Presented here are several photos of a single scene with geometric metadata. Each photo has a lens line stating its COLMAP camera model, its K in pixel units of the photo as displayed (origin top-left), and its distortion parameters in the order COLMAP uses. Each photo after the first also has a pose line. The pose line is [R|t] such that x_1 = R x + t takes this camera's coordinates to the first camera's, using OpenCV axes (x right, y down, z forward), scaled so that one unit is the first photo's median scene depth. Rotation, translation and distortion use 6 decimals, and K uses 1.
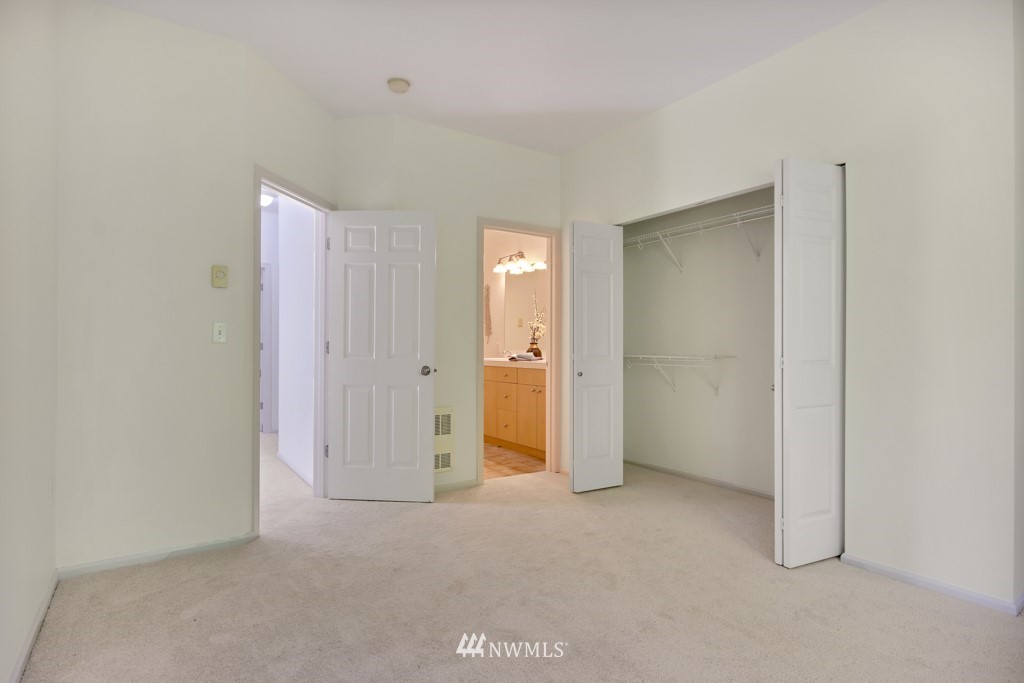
lens RADIAL K [[483.5, 0, 512.0], [0, 483.5, 341.5], [0, 0, 1]] dist [-0.004070, -0.001386]
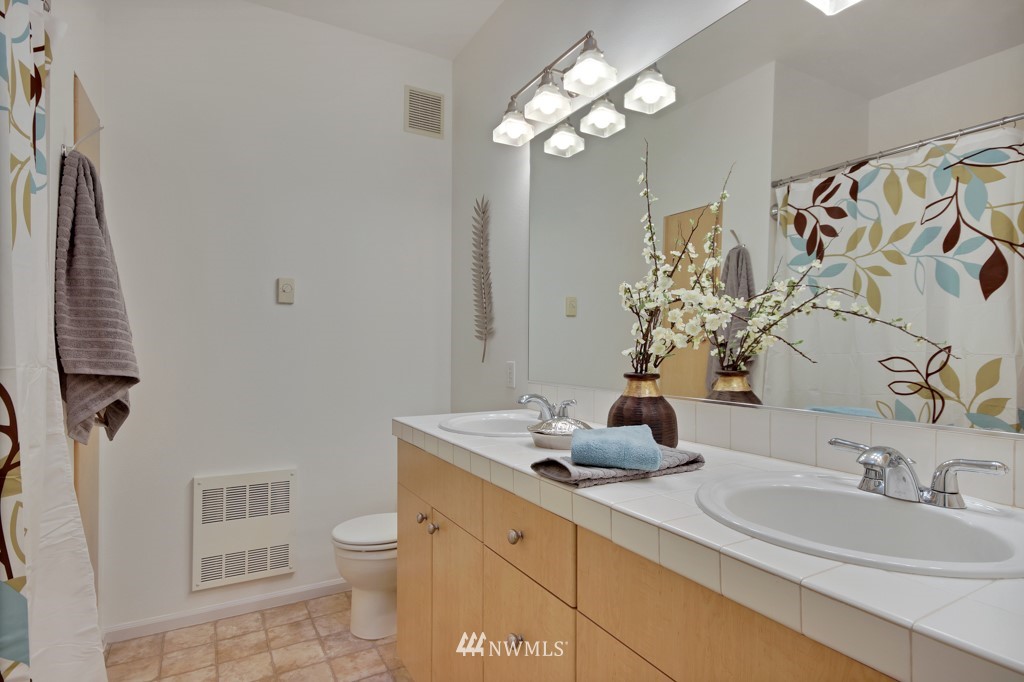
lens RADIAL K [[483.5, 0, 512.0], [0, 483.5, 341.0], [0, 0, 1]] dist [-0.004070, -0.001386]
pose [[0.996330, 0.005909, -0.085392, 0.002394], [-0.006069, 0.999980, -0.001613, -0.012510], [0.085381, 0.002126, 0.996346, 0.766053]]
